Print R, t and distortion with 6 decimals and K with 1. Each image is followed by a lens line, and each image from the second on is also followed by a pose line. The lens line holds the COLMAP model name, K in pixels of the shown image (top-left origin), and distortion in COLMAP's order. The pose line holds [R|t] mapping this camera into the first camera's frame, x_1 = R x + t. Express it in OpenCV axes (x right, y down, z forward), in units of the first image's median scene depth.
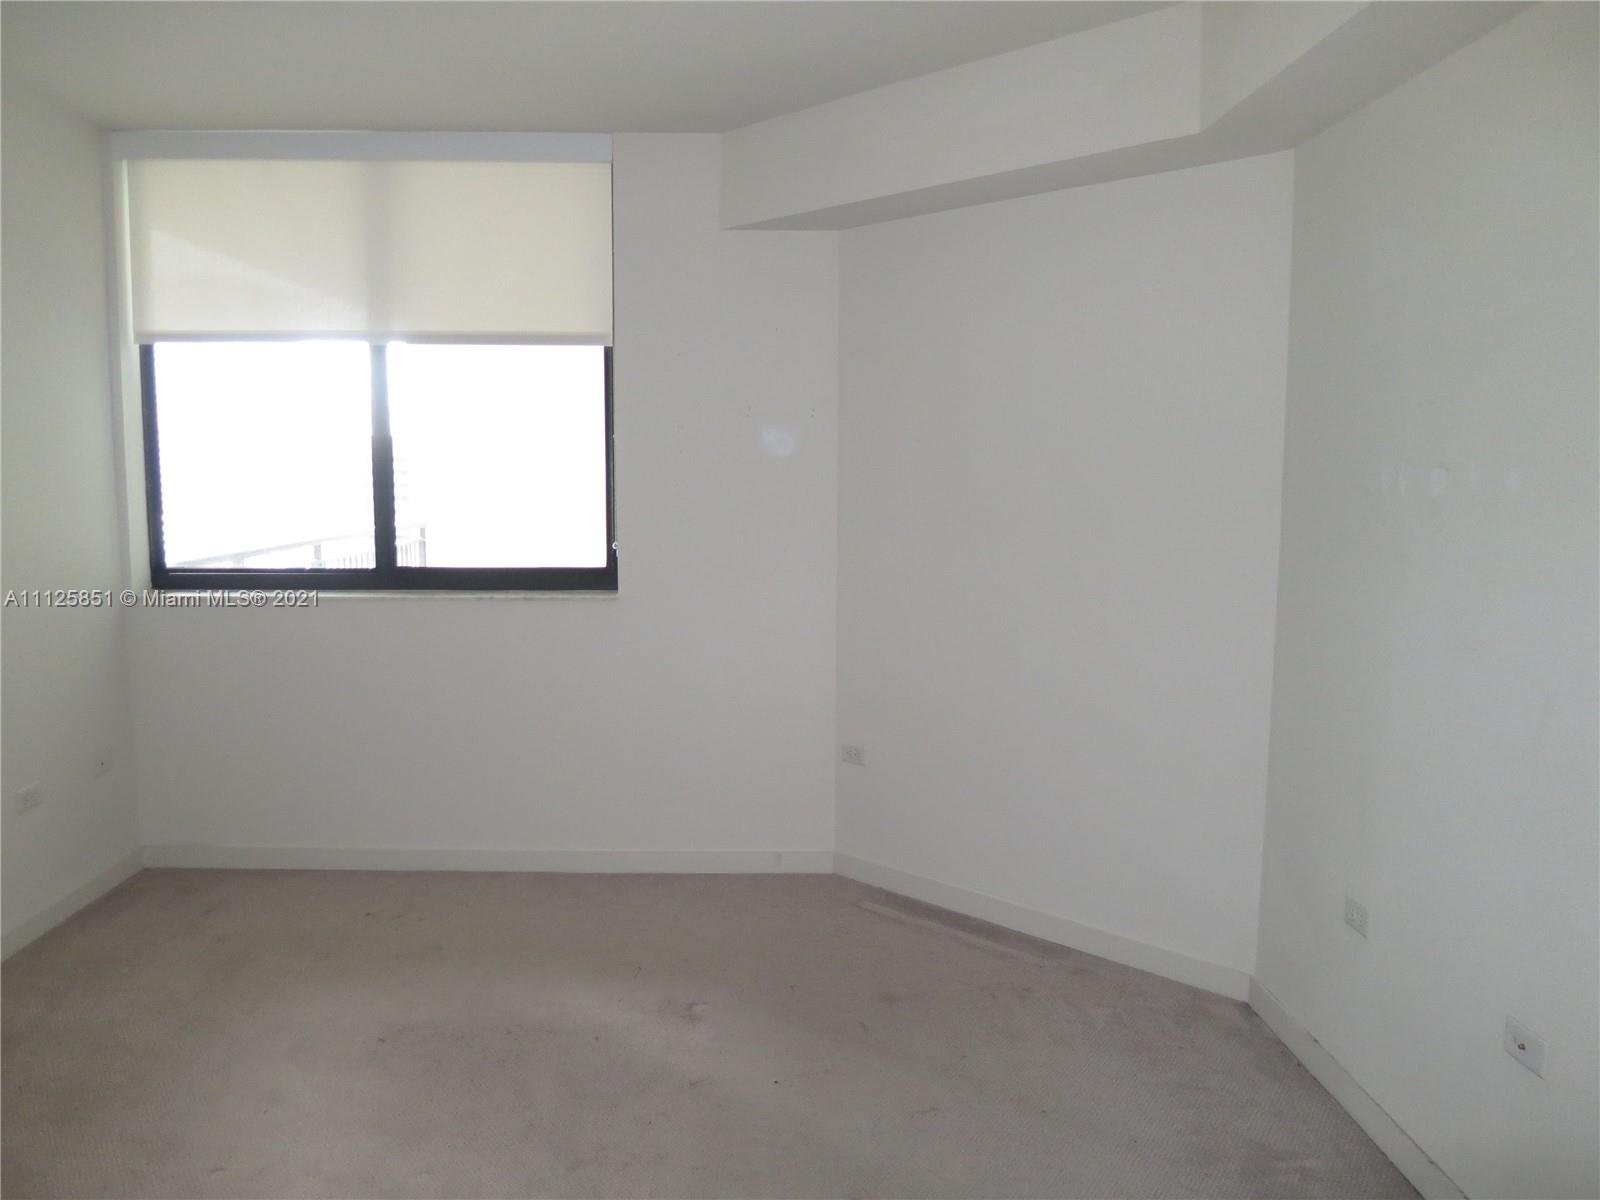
lens RADIAL K [[1153.4, 0, 795.5], [0, 1153.4, 598.0], [0, 0, 1]] dist [-0.050159, 0.007348]
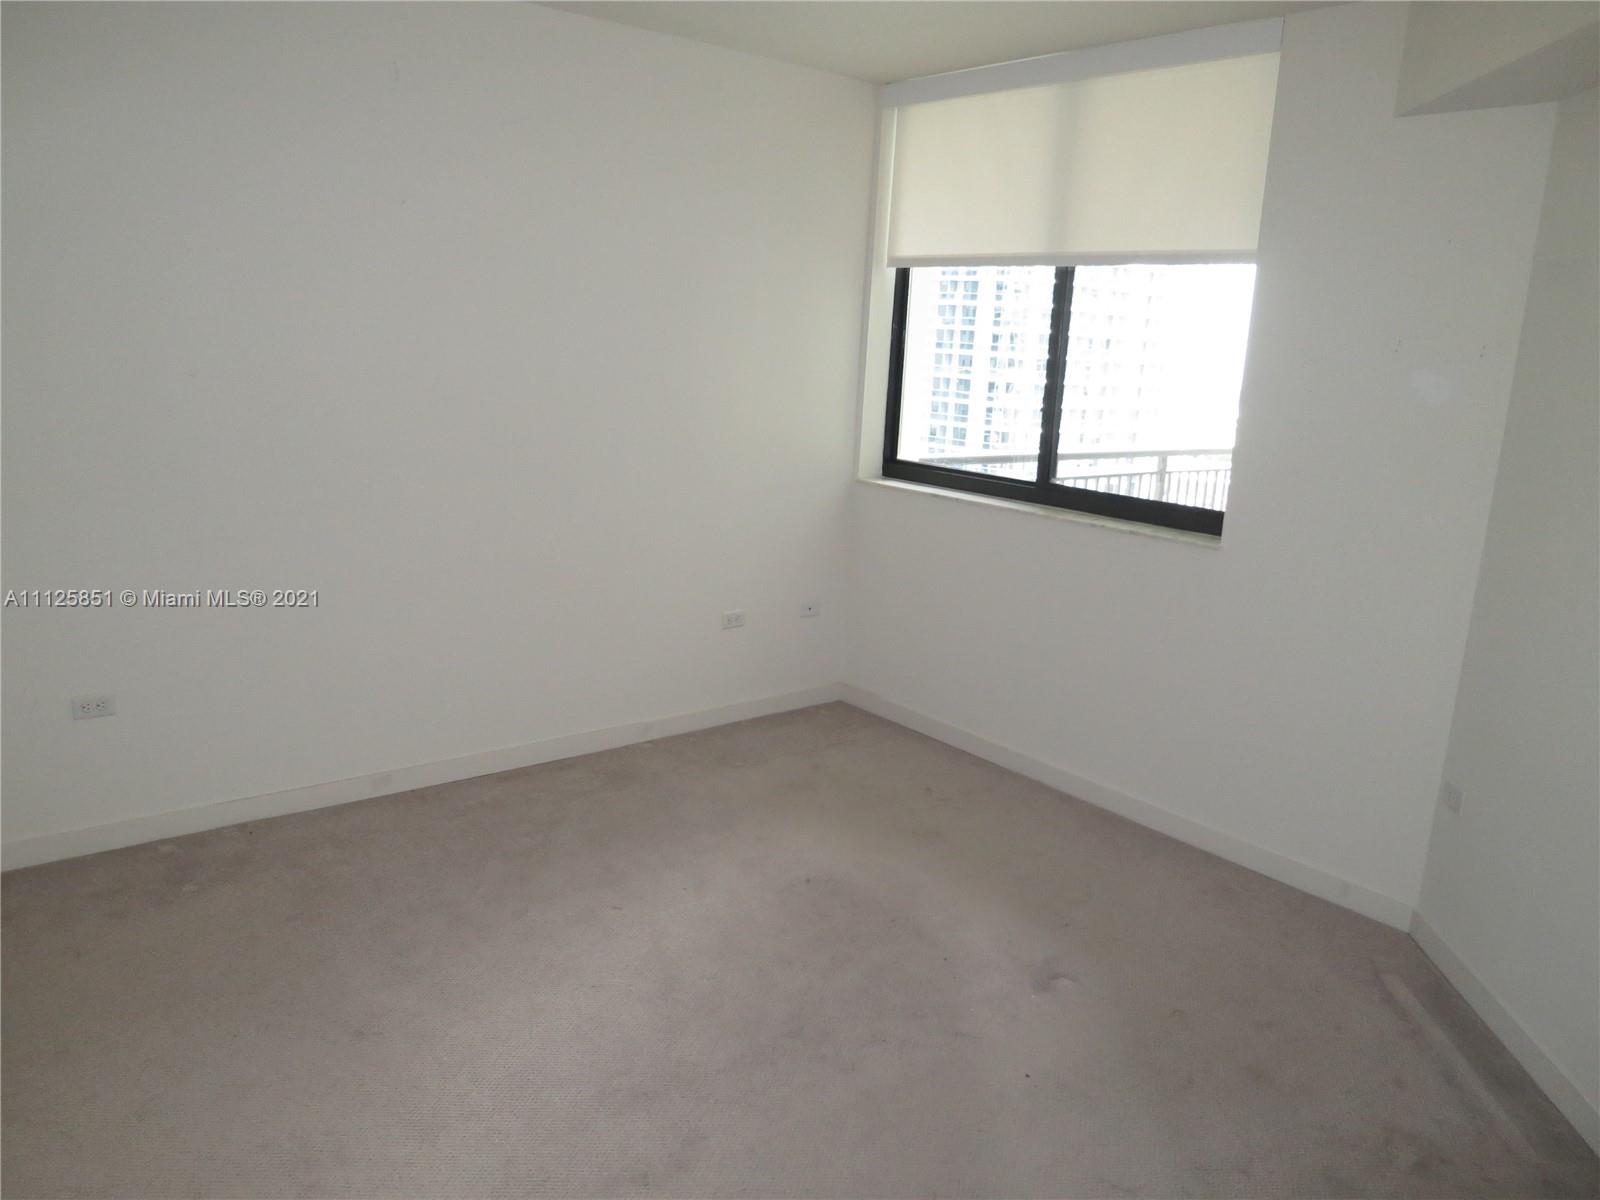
lens RADIAL K [[1153.4, 0, 795.5], [0, 1153.4, 598.0], [0, 0, 1]] dist [-0.050159, 0.007348]
pose [[0.612757, 0.198560, -0.764920, 0.343935], [-0.136523, 0.979965, 0.145017, -0.047054], [0.778389, 0.015569, 0.627589, 0.178729]]
